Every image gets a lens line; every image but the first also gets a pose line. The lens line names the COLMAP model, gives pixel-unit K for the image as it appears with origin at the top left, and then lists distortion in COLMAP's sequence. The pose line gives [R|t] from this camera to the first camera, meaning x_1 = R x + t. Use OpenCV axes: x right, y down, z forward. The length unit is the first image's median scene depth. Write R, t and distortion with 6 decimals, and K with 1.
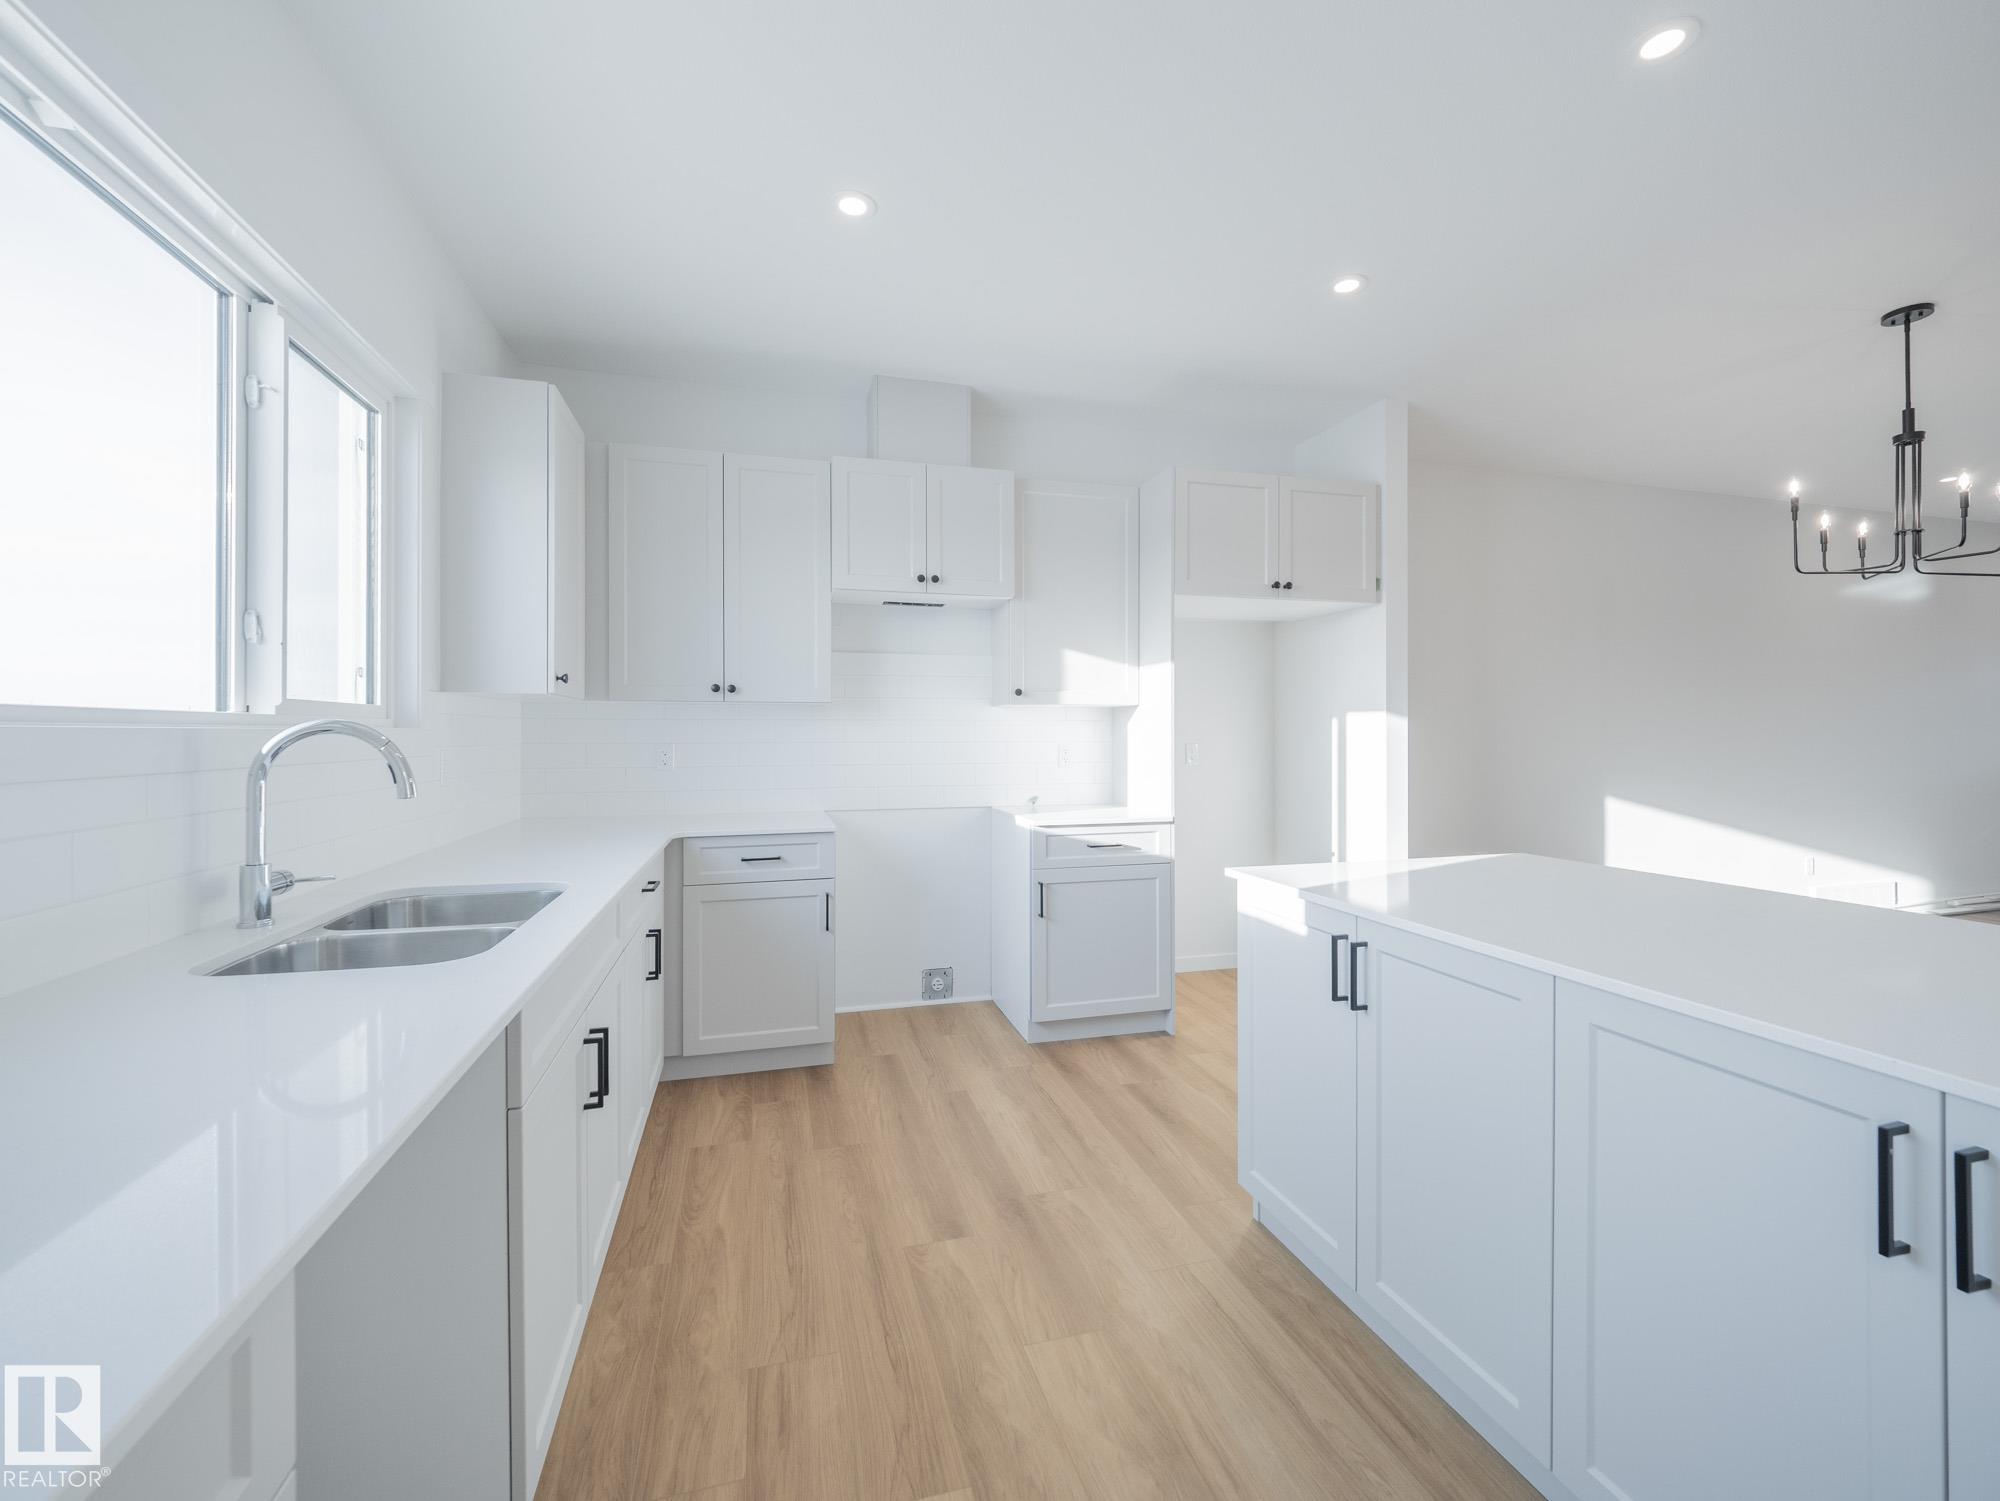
lens RADIAL K [[825.0, 0, 1001.7], [0, 825.0, 735.7], [0, 0, 1]] dist [-0.011057, -0.000137]
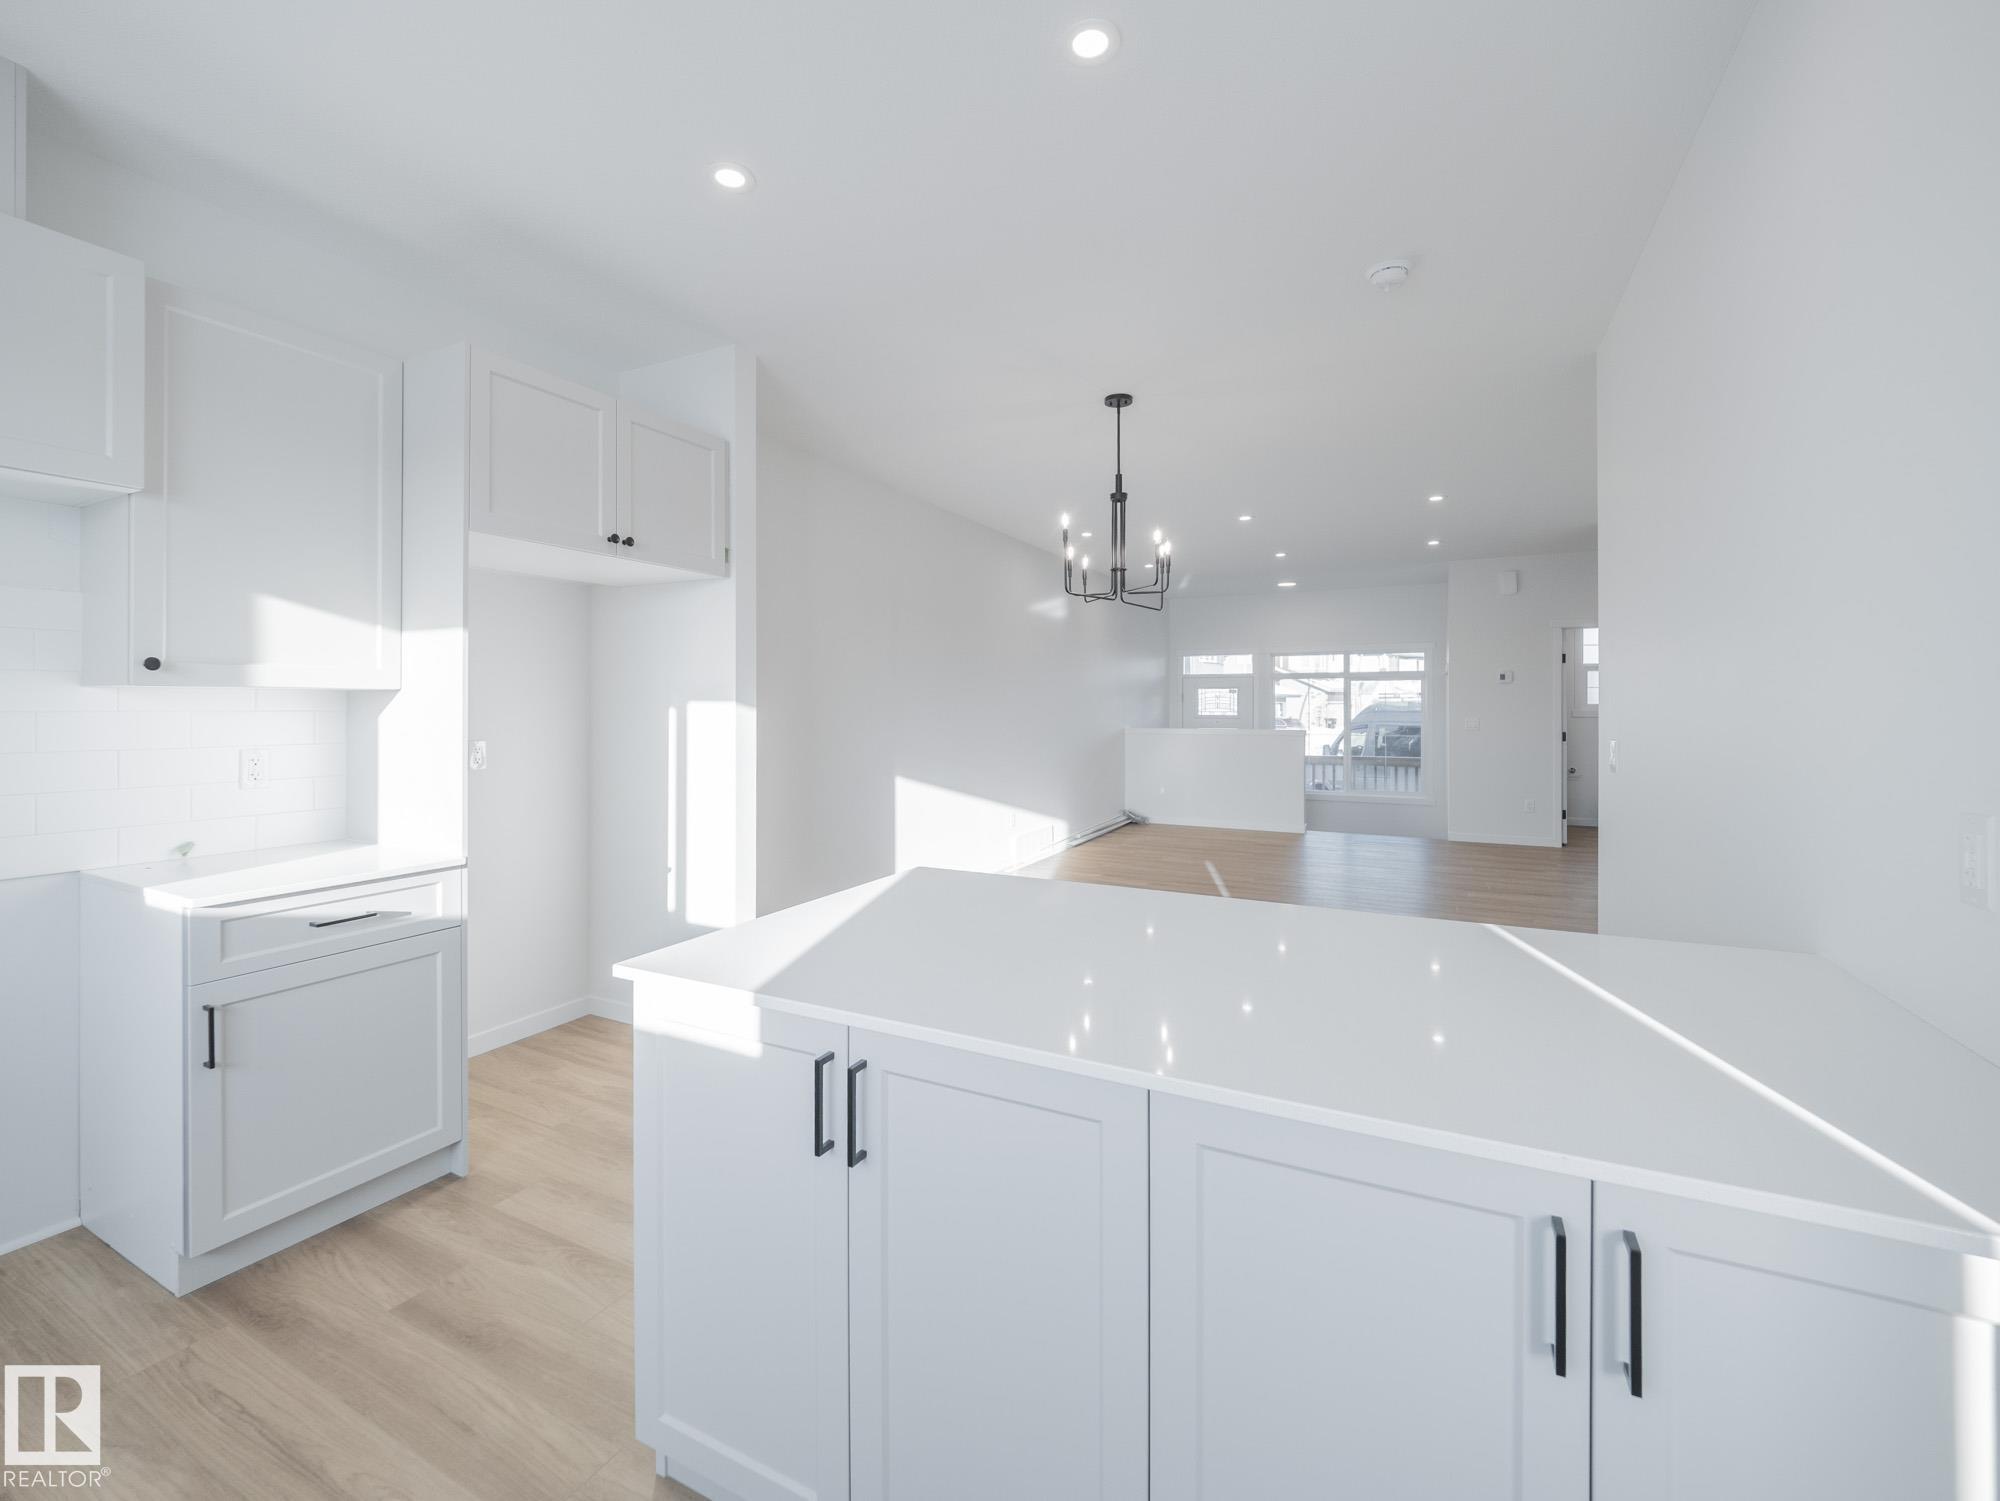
lens RADIAL K [[860.8, 0, 994.5], [0, 860.8, 710.6], [0, 0, 1]] dist [-0.011778, 0.000655]
pose [[0.683861, 0.004456, 0.729599, -0.010016], [-0.005278, 0.999985, -0.001160, -0.024152], [-0.729593, -0.003058, 0.683875, 0.200829]]
